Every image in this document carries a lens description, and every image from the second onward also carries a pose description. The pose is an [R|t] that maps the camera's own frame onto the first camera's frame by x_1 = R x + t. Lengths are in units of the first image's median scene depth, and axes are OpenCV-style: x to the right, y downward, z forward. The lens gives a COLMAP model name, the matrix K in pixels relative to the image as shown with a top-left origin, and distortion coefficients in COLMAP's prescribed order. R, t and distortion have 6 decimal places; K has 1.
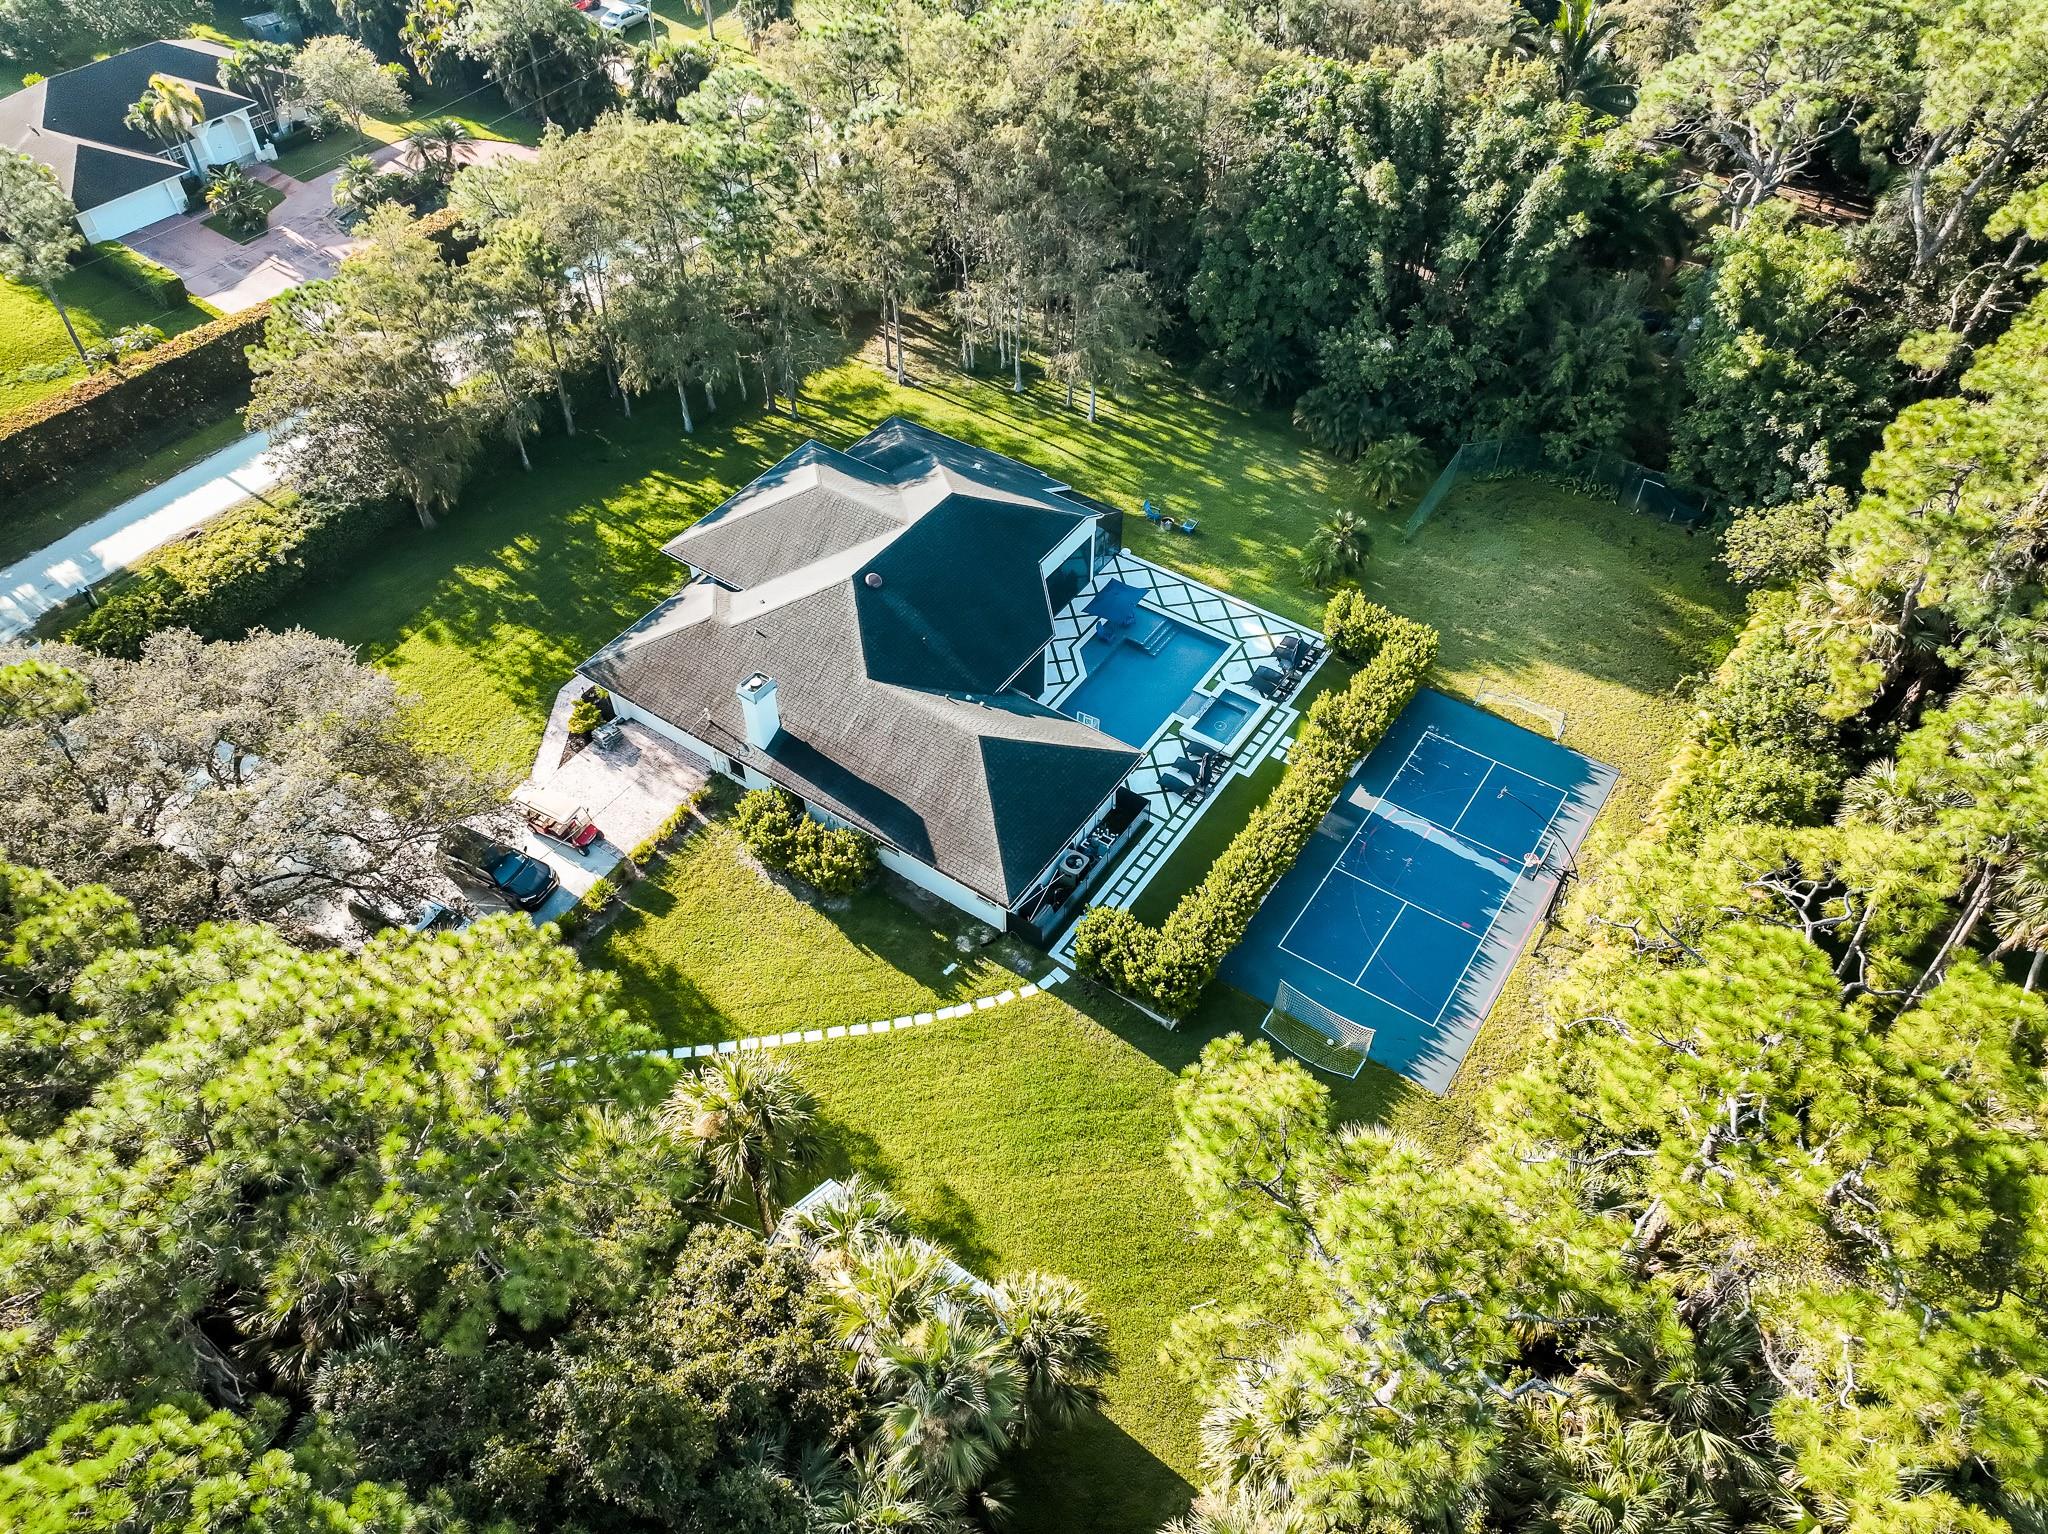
lens RADIAL K [[1445.9, 0, 1028.0], [0, 1445.9, 757.7], [0, 0, 1]] dist [0.007604, 0.002283]
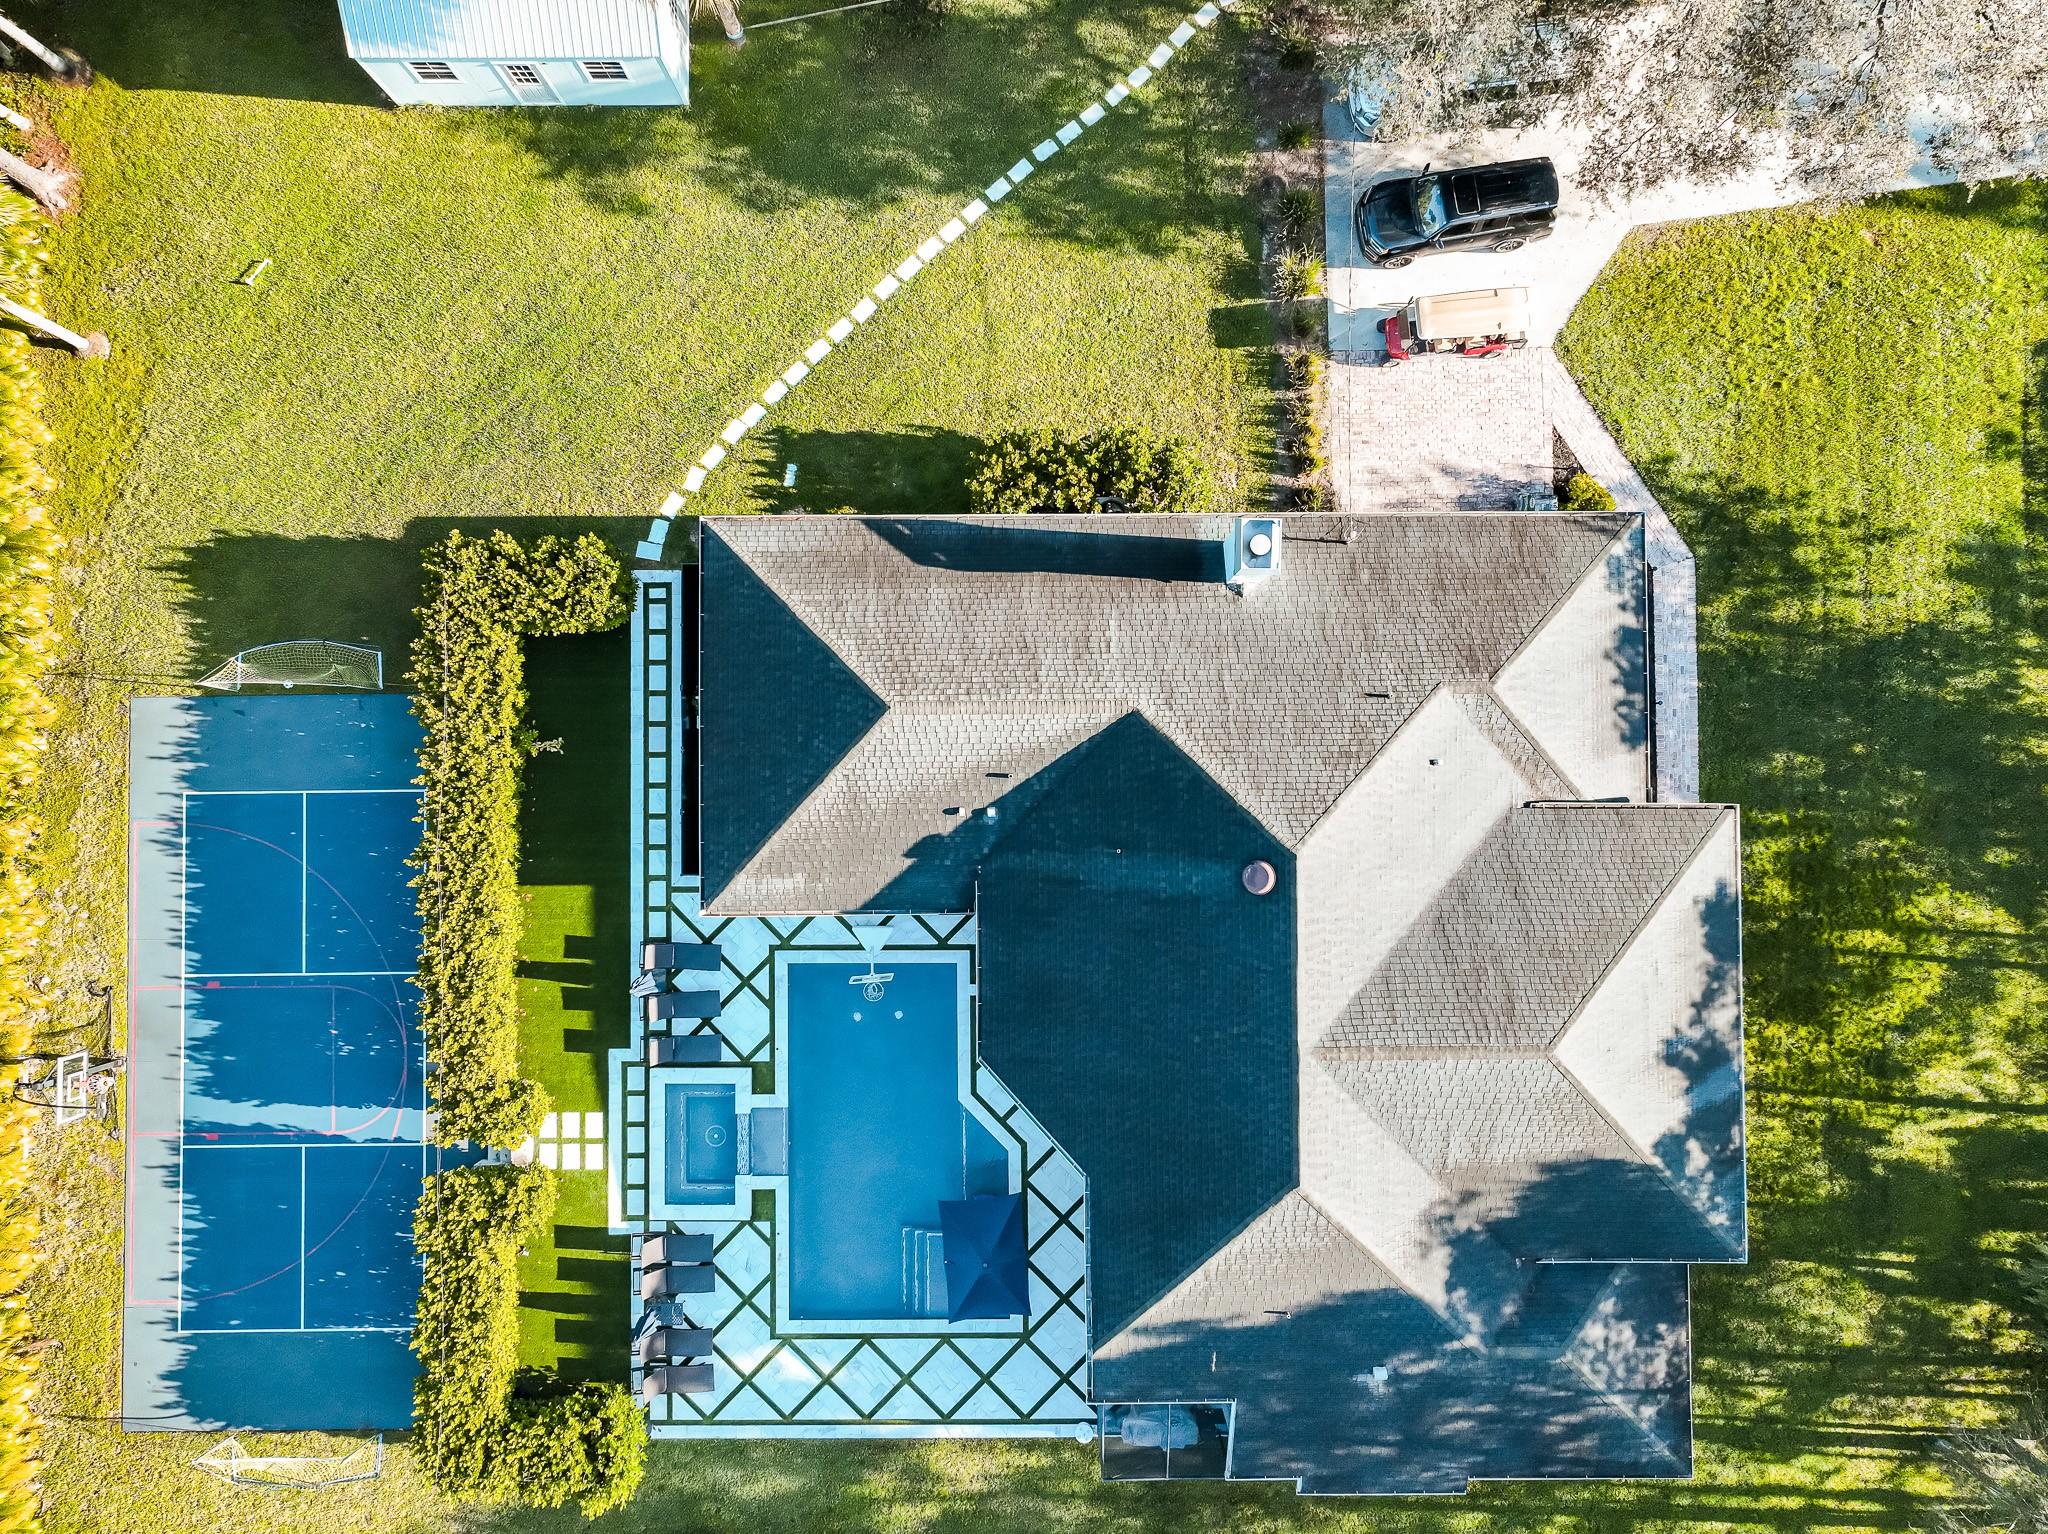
lens RADIAL K [[1445.9, 0, 1028.0], [0, 1445.9, 757.7], [0, 0, 1]] dist [0.007604, 0.002283]
pose [[-0.821343, 0.570336, -0.010599, -0.058585], [-0.412907, -0.581605, 0.700888, -0.432906], [0.393577, 0.580046, 0.713193, 0.585737]]
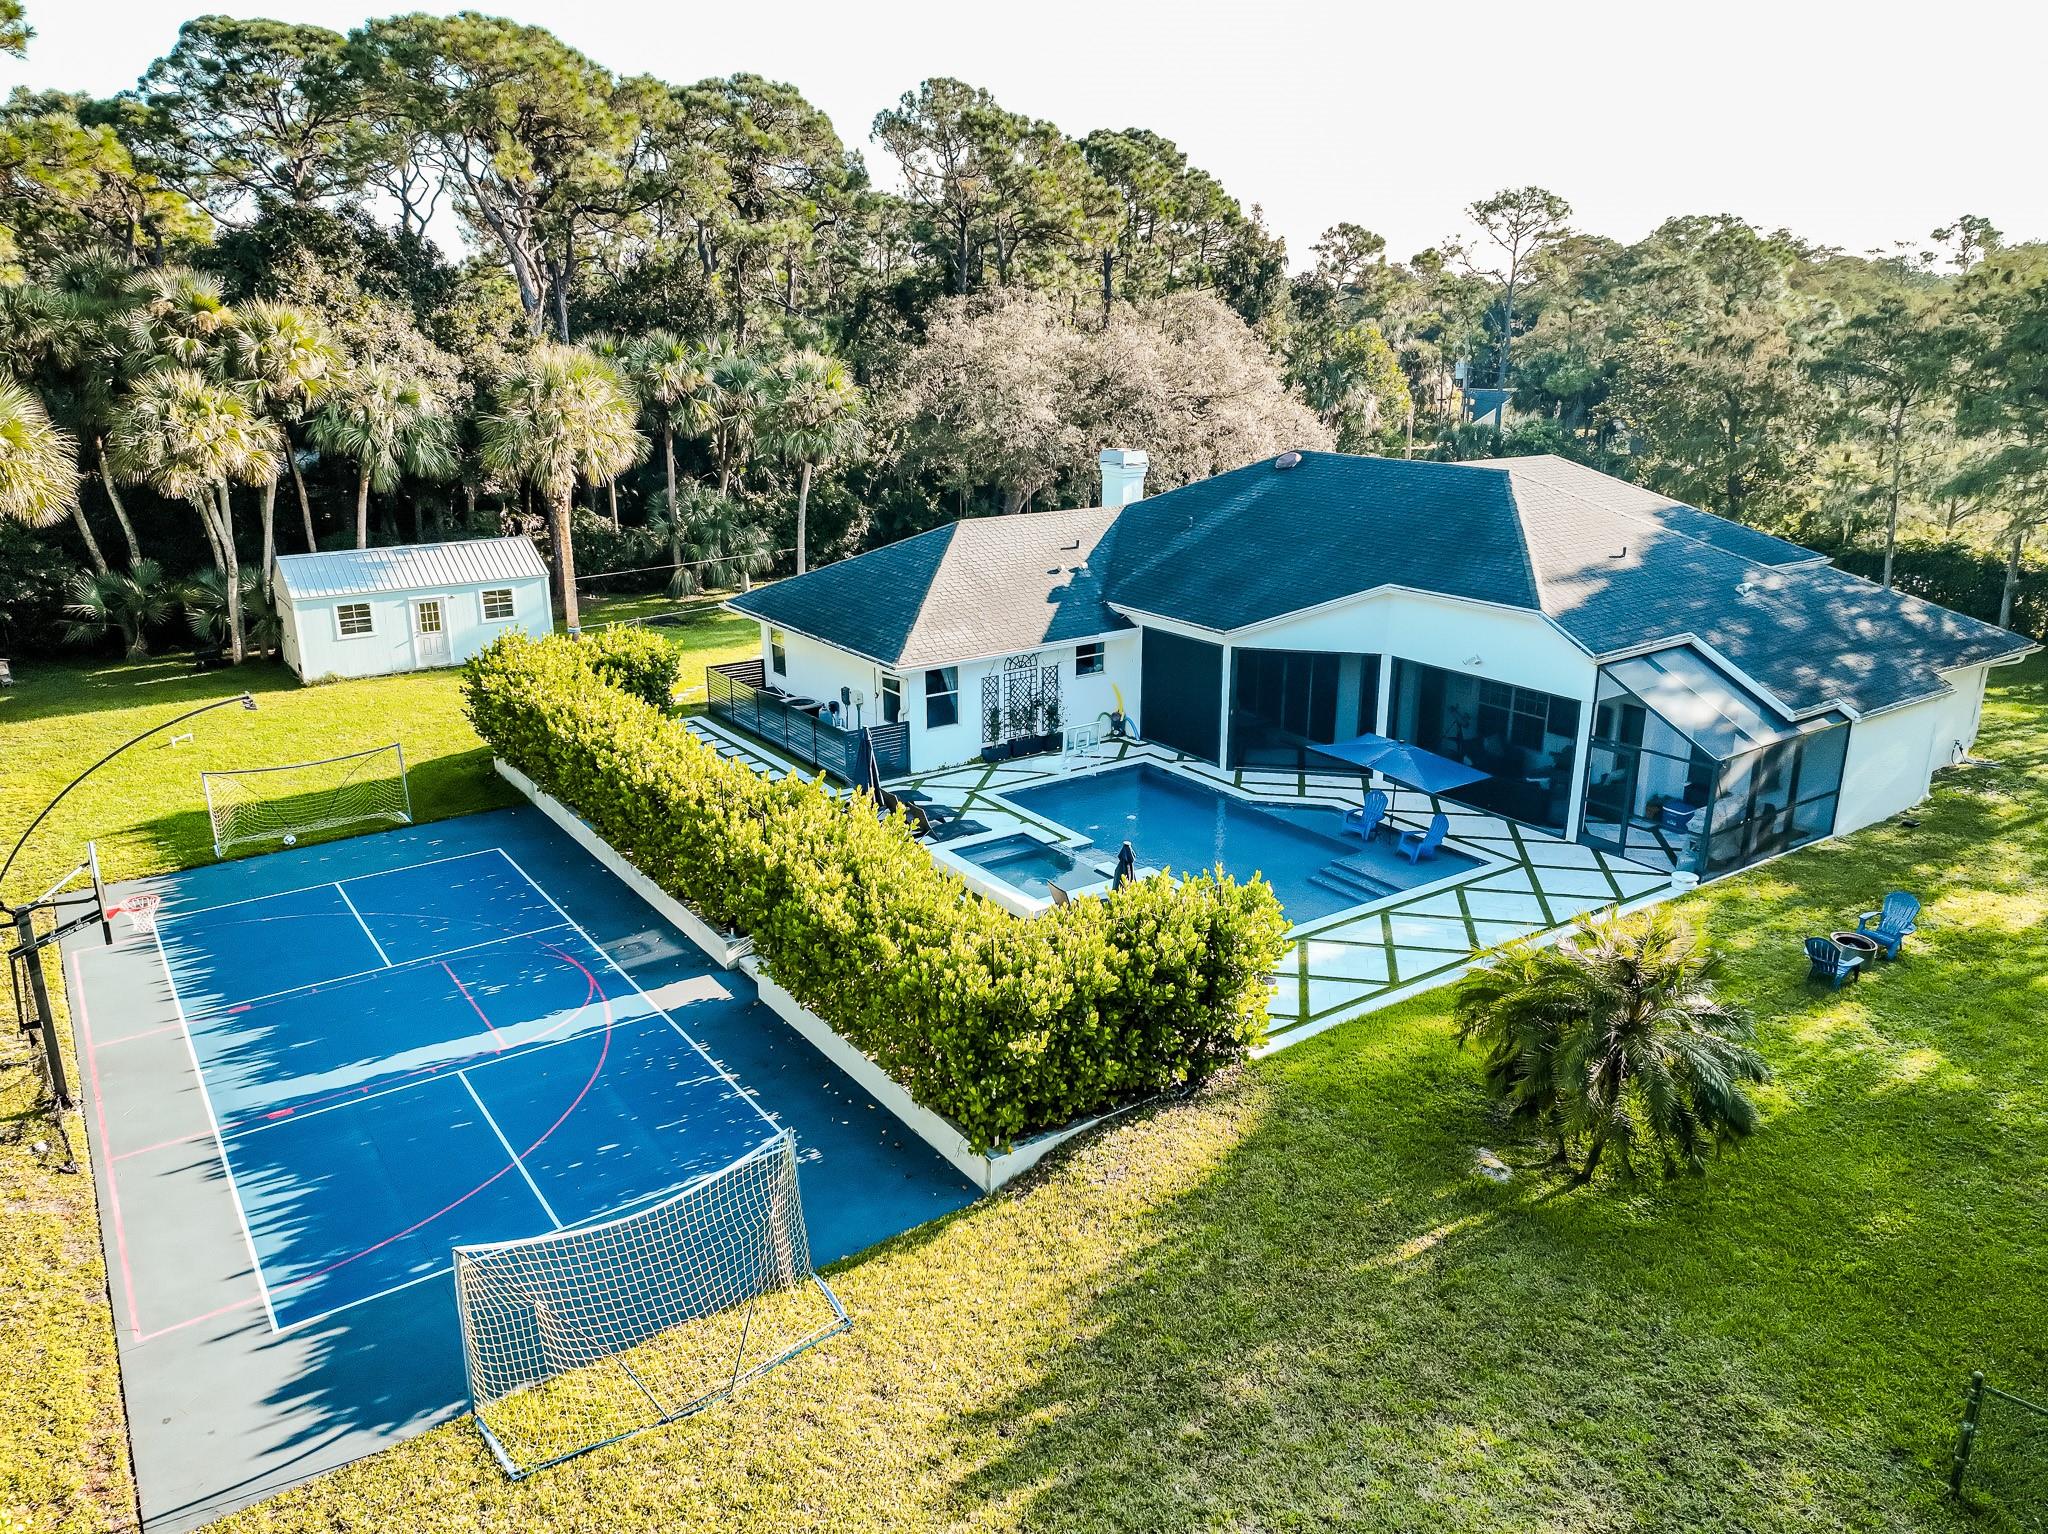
lens RADIAL K [[1445.9, 0, 1028.0], [0, 1445.9, 757.7], [0, 0, 1]] dist [0.007604, 0.002283]
pose [[-0.349832, 0.285244, -0.892330, 0.556068], [-0.676821, 0.581614, 0.451263, -0.262042], [0.647712, 0.761814, -0.010408, 1.053430]]
